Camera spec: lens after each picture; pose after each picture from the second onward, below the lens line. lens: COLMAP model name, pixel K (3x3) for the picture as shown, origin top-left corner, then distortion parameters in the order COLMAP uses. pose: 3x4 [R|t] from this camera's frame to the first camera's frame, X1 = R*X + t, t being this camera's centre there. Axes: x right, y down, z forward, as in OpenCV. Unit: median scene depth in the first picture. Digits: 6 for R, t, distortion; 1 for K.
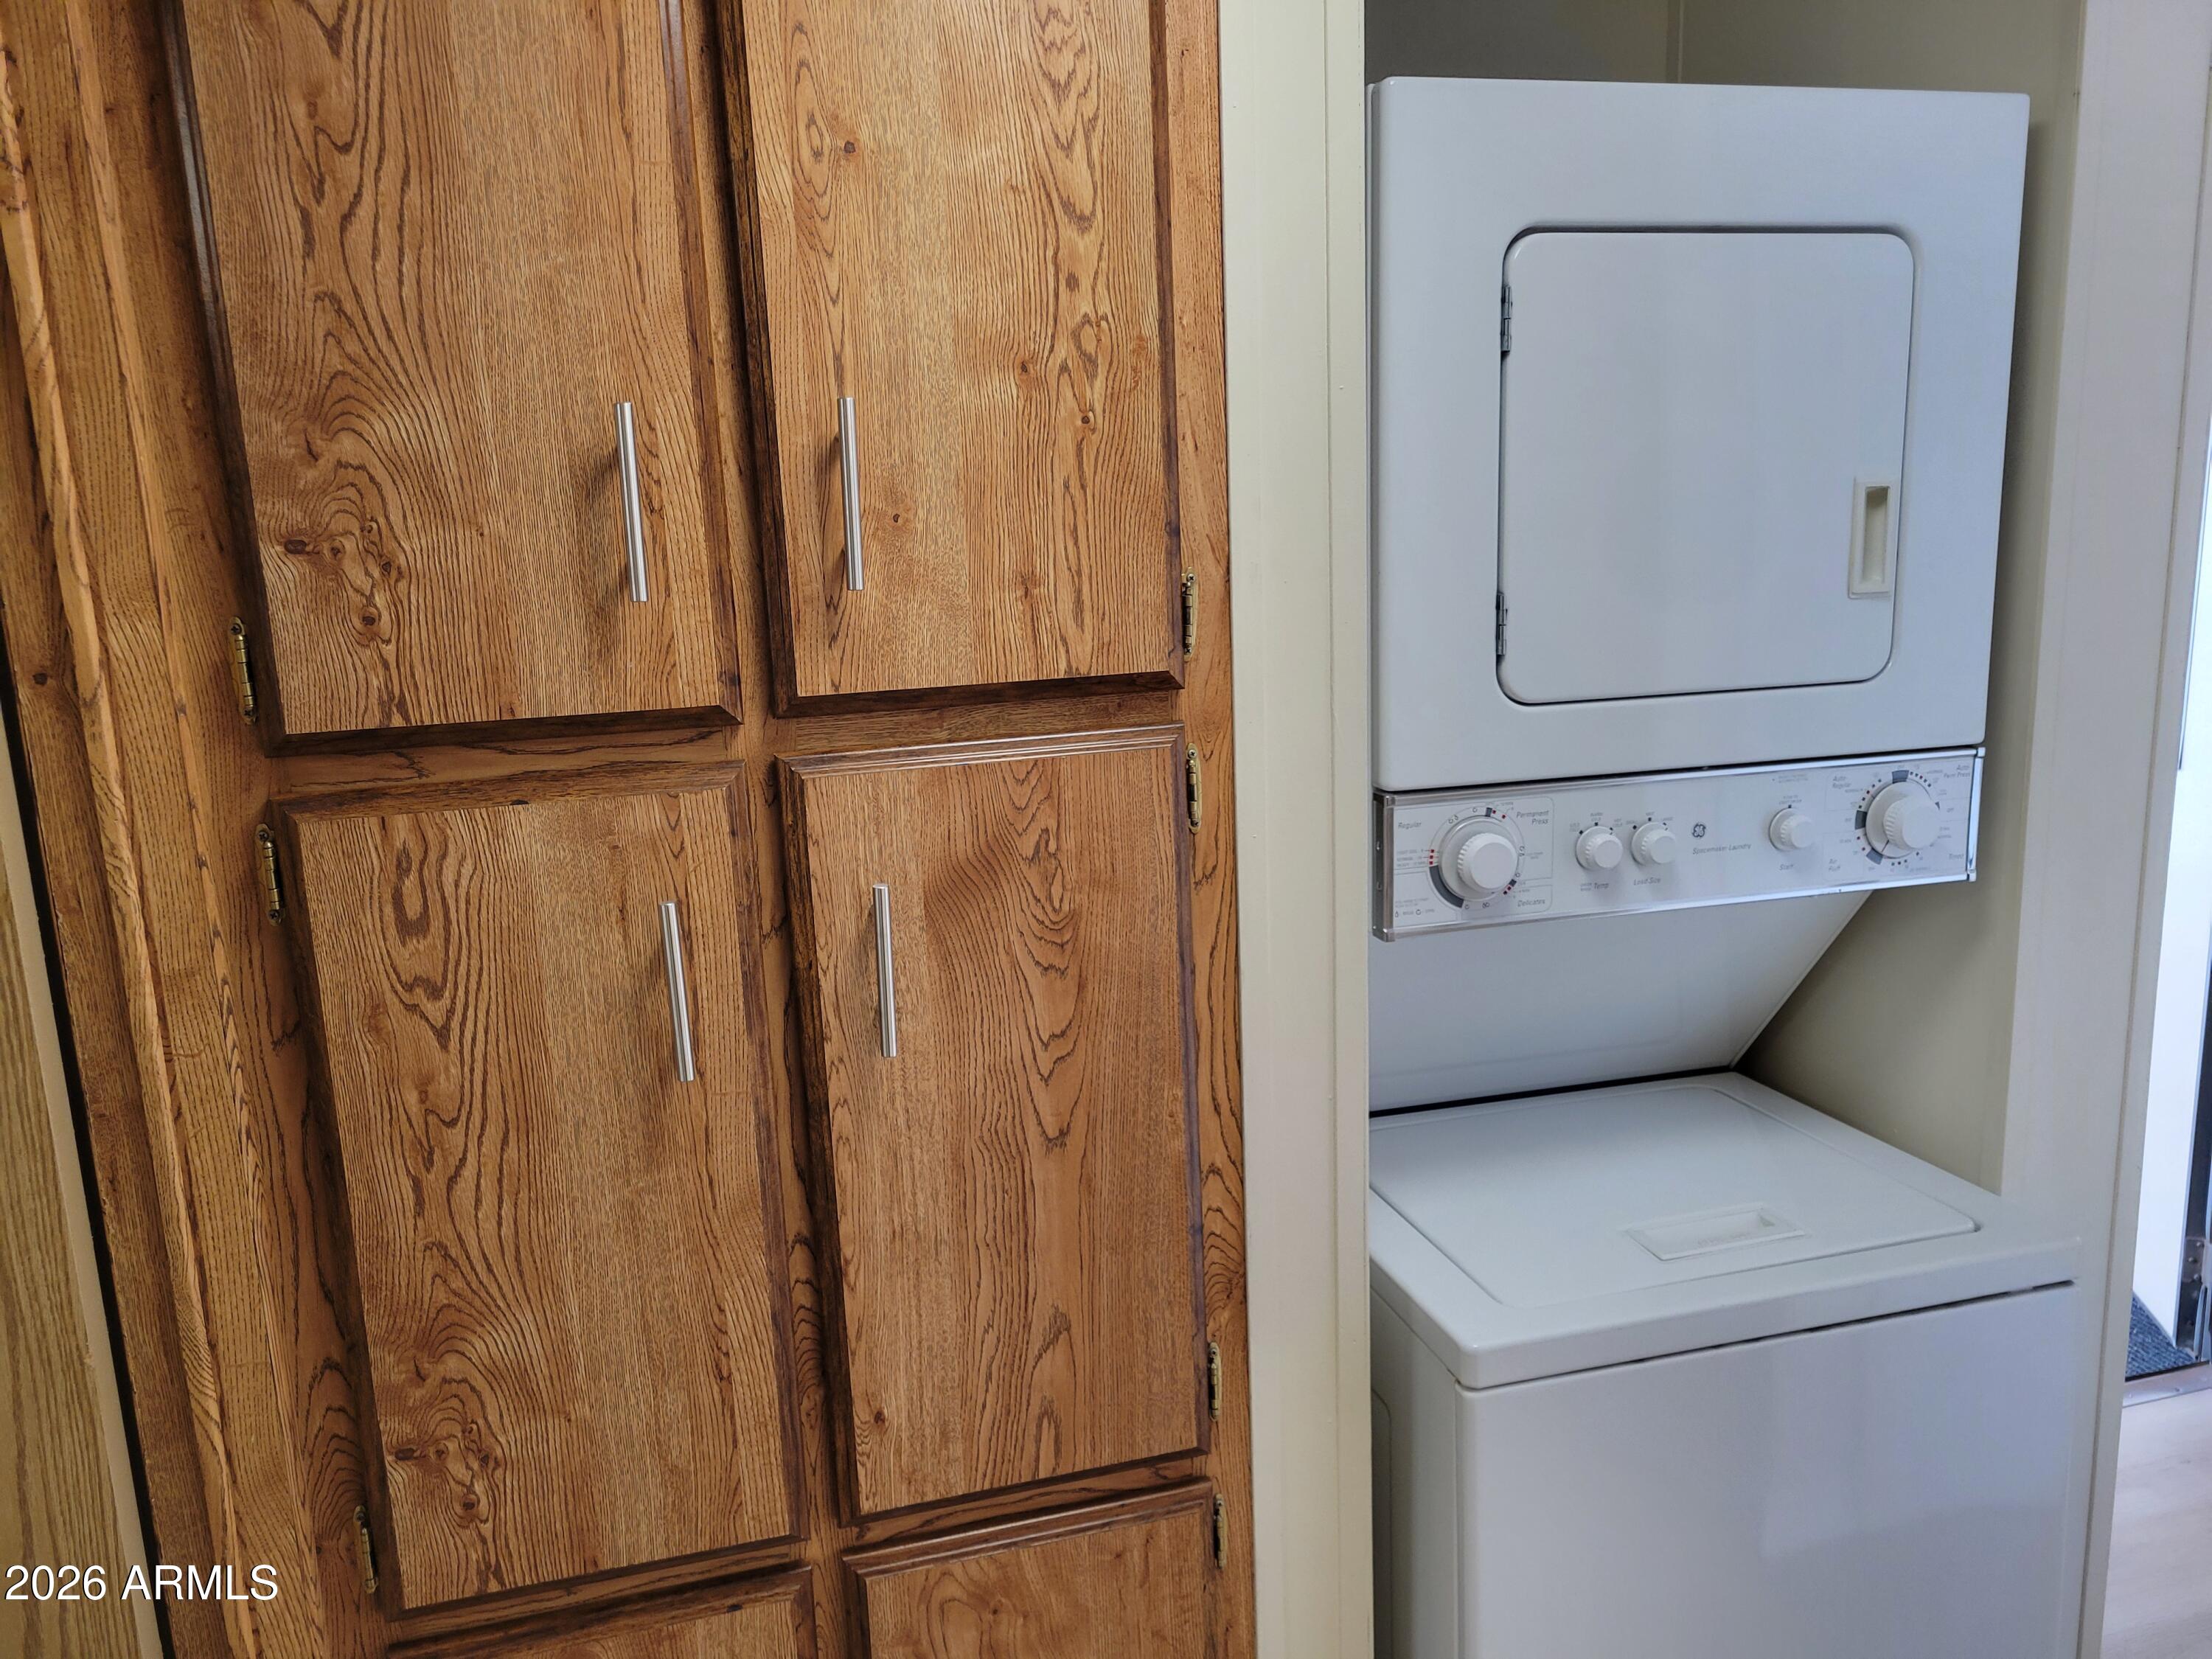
lens RADIAL K [[1674.2, 0, 1093.7], [0, 1674.2, 822.9], [0, 0, 1]] dist [0.058412, -0.041879]
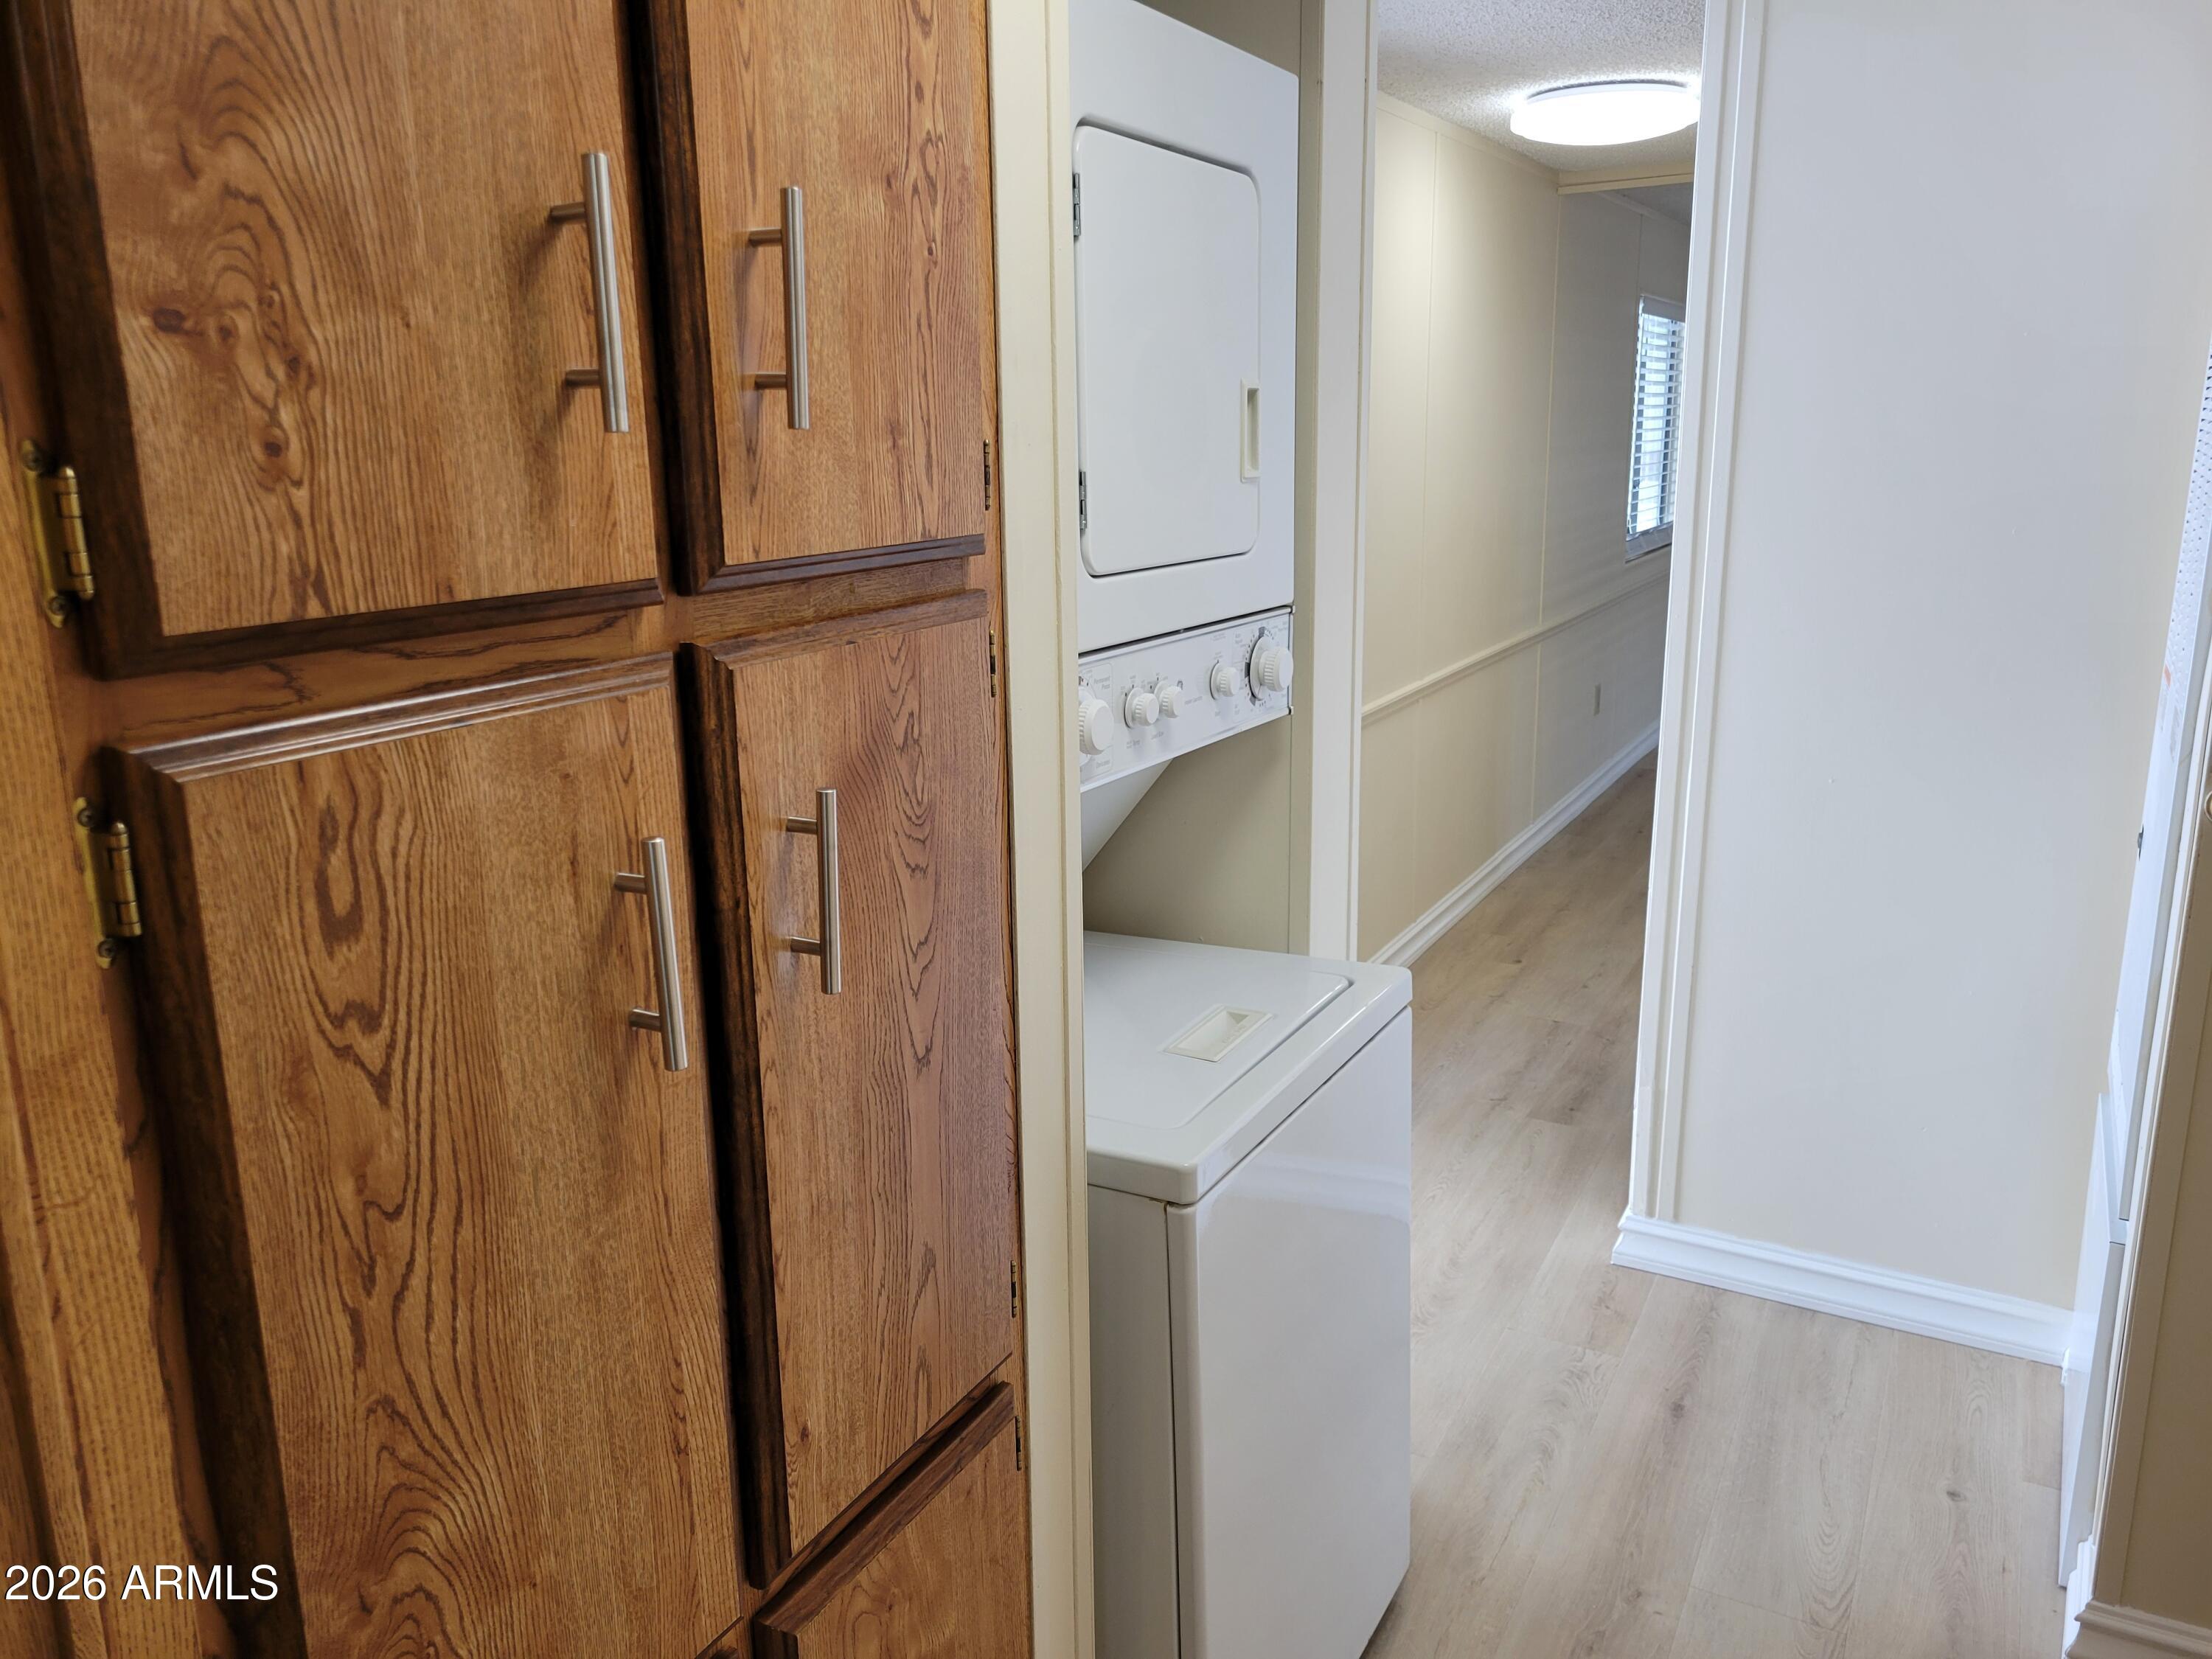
lens RADIAL K [[1674.2, 0, 1093.7], [0, 1674.2, 822.9], [0, 0, 1]] dist [0.058412, -0.041879]
pose [[0.691934, -0.142149, 0.707828, -0.640975], [0.137268, 0.988444, 0.064318, 0.018868], [-0.708791, 0.052658, 0.703451, 0.319727]]
